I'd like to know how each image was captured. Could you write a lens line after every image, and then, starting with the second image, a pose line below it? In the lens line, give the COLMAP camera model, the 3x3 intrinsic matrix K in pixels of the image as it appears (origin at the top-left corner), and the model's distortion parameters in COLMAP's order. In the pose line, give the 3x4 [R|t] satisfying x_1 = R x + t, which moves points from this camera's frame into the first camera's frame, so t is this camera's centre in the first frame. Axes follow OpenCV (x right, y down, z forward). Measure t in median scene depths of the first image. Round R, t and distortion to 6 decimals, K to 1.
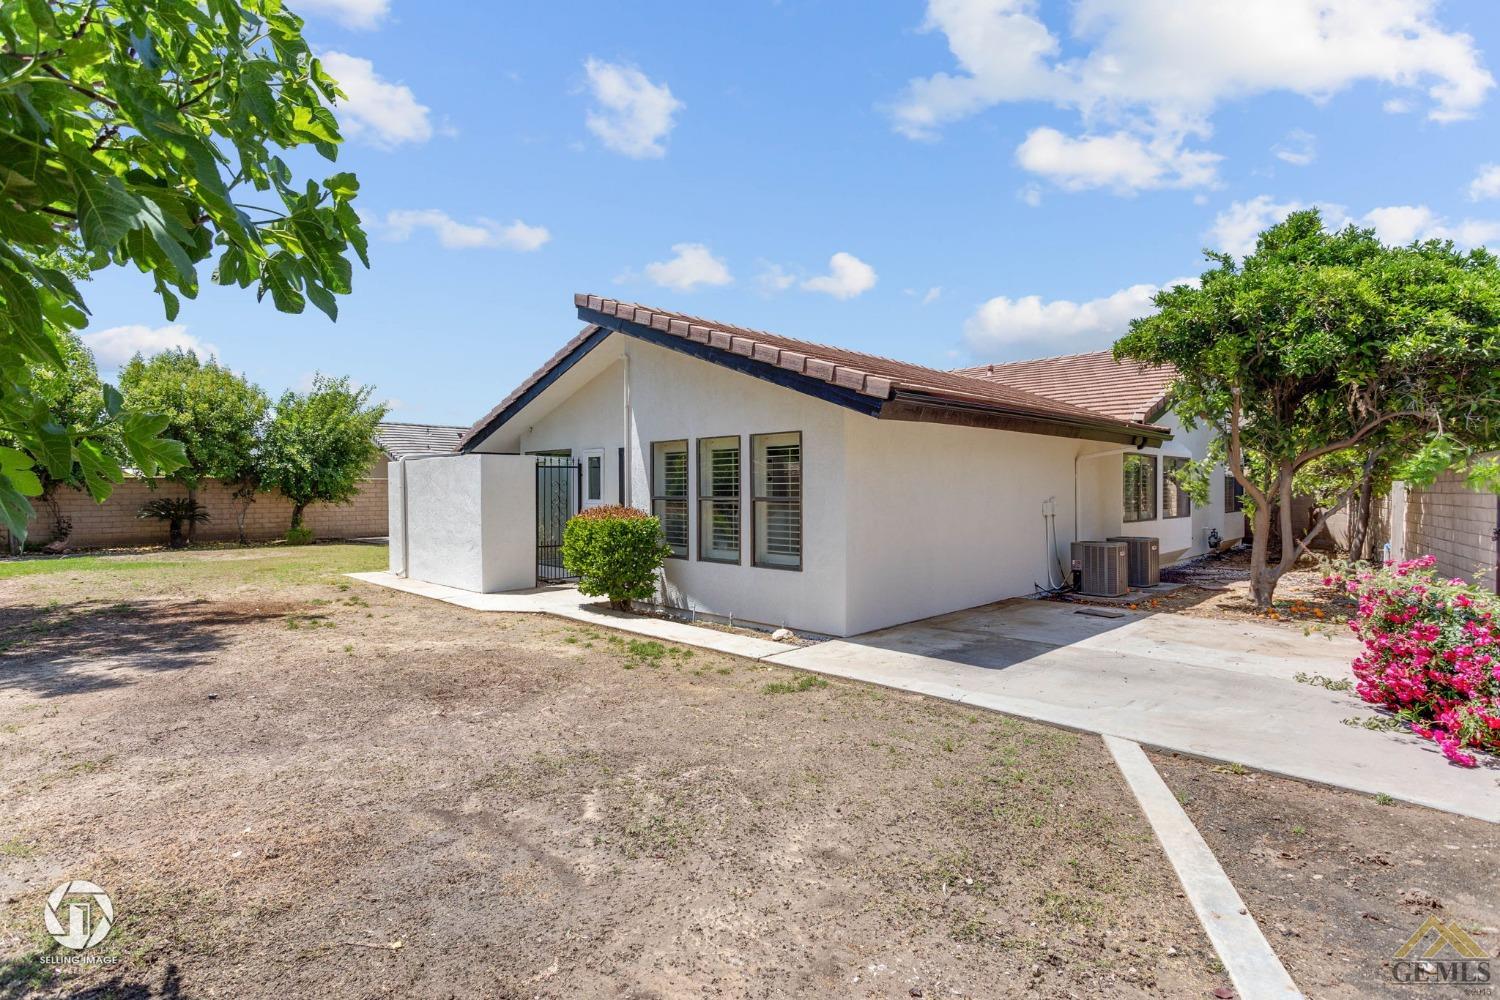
lens RADIAL K [[703.0, 0, 738.1], [0, 703.0, 482.1], [0, 0, 1]] dist [0.024461, 0.000589]
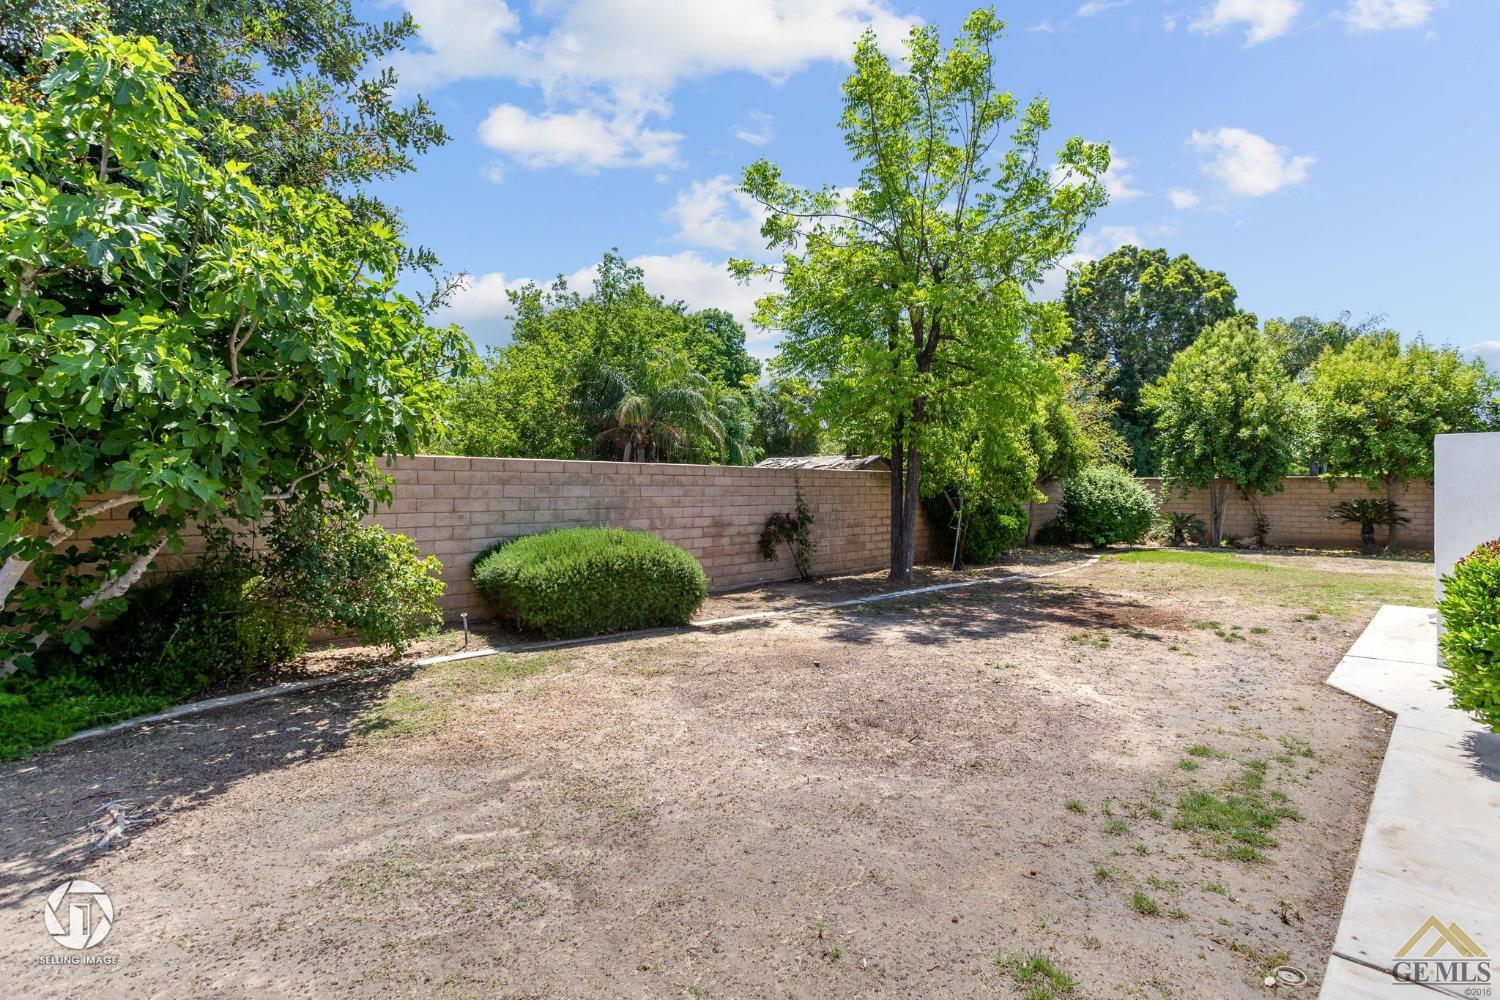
lens RADIAL K [[733.7, 0, 743.2], [0, 733.7, 490.1], [0, 0, 1]] dist [0.011546, 0.000828]
pose [[0.058959, 0.005025, -0.998248, 0.588085], [0.006579, 0.999964, 0.005422, 0.004740], [0.998239, -0.006887, 0.058924, 0.984554]]
